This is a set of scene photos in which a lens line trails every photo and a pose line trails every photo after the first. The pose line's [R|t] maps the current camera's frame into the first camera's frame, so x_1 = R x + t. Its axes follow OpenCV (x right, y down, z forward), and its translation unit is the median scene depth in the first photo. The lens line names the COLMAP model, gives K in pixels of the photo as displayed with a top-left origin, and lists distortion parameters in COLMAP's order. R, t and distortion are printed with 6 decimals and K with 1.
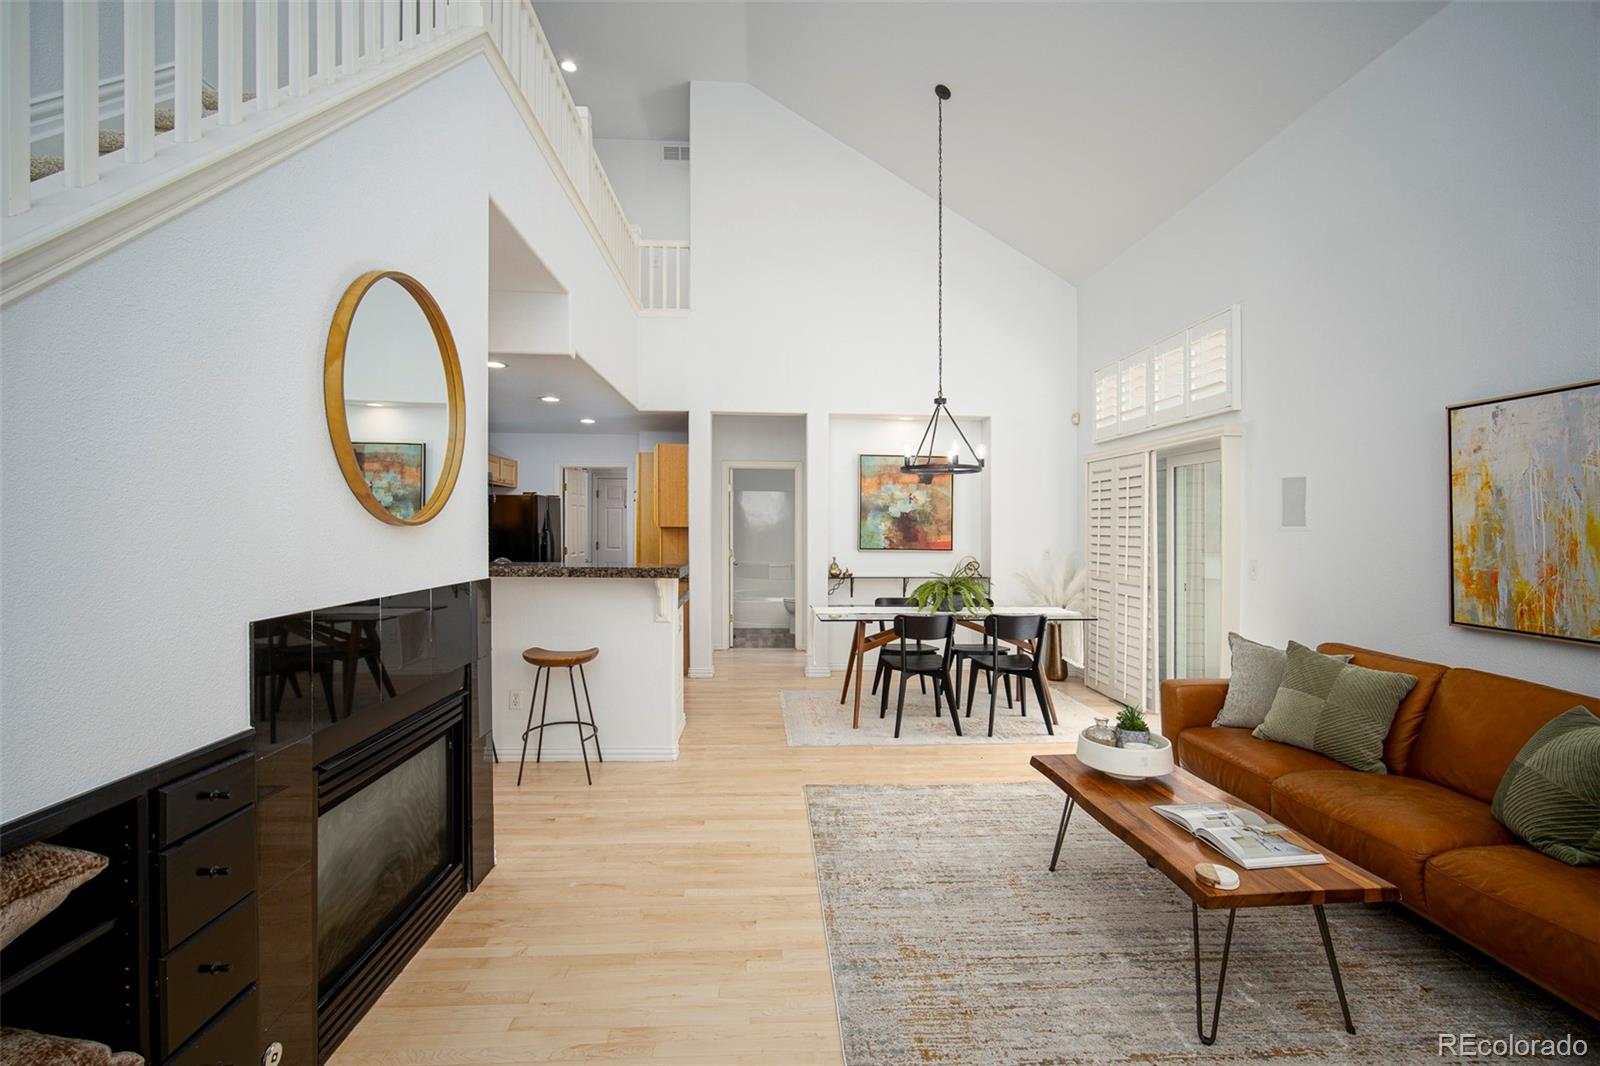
lens RADIAL K [[701.2, 0, 799.6], [0, 701.2, 532.9], [0, 0, 1]] dist [-0.008278, 0.000639]
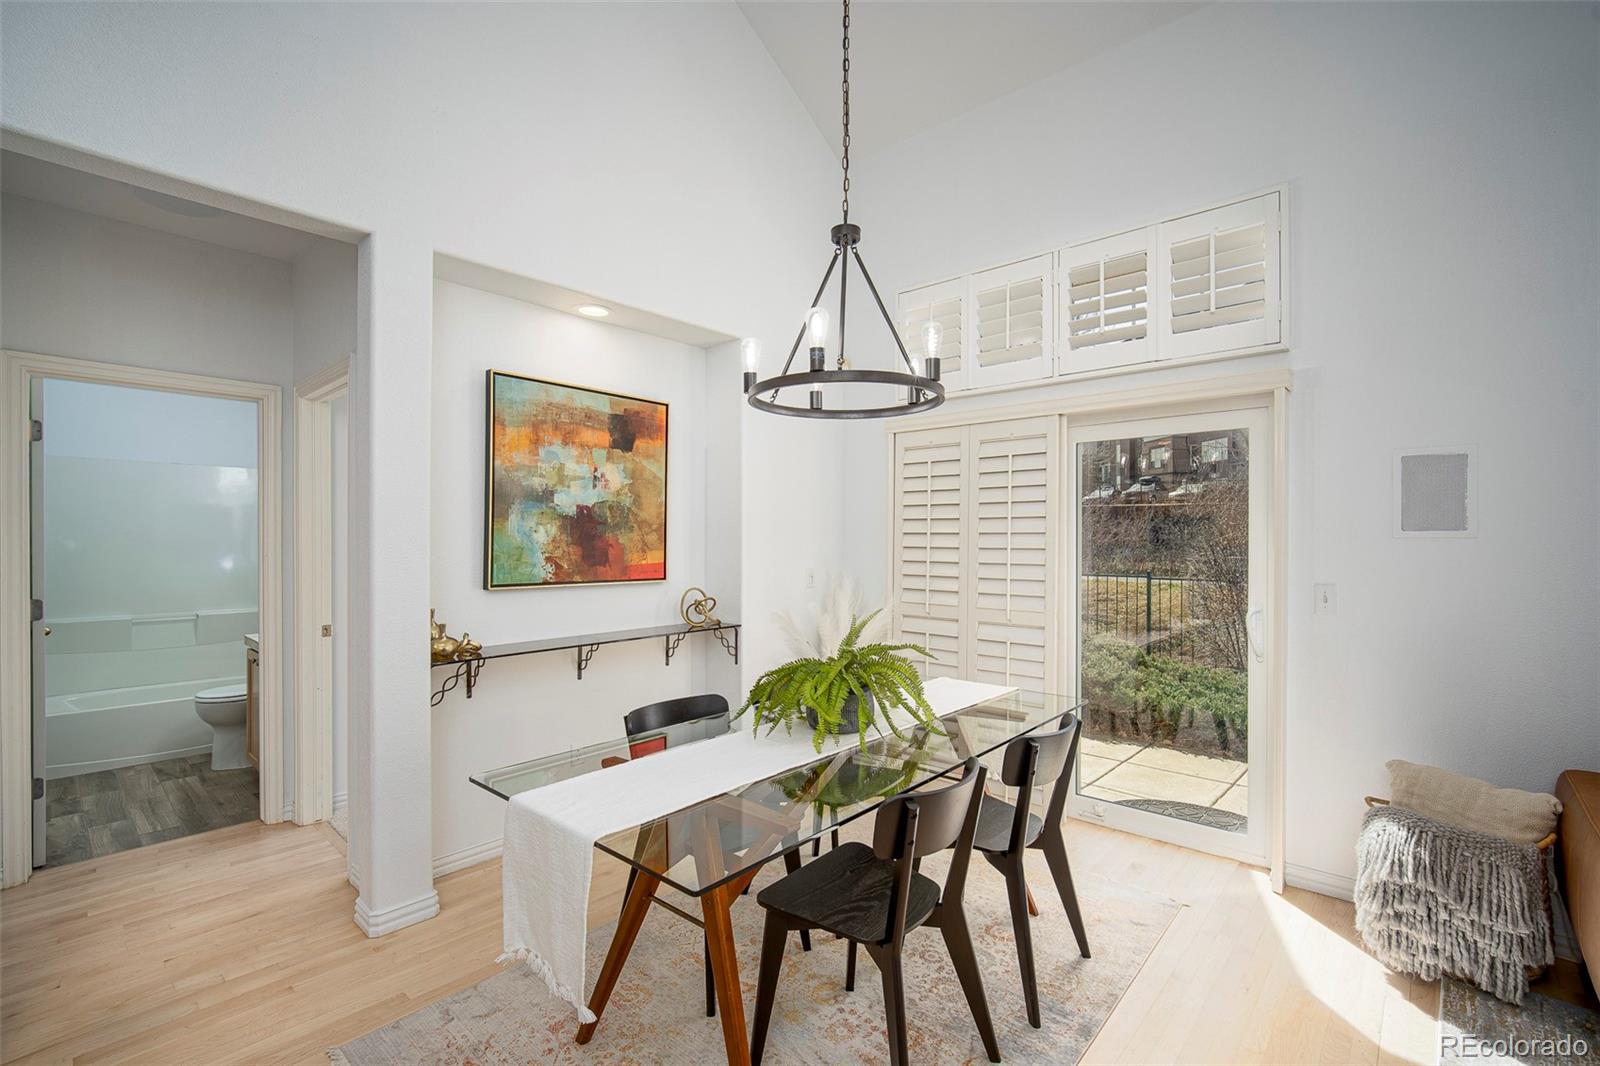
lens RADIAL K [[701.2, 0, 799.4], [0, 701.2, 531.6], [0, 0, 1]] dist [-0.008278, 0.000639]
pose [[0.705583, 0.000395, 0.708628, -0.089304], [0.010315, 0.999888, -0.010828, -0.004605], [-0.708553, 0.014949, 0.705500, 0.552009]]
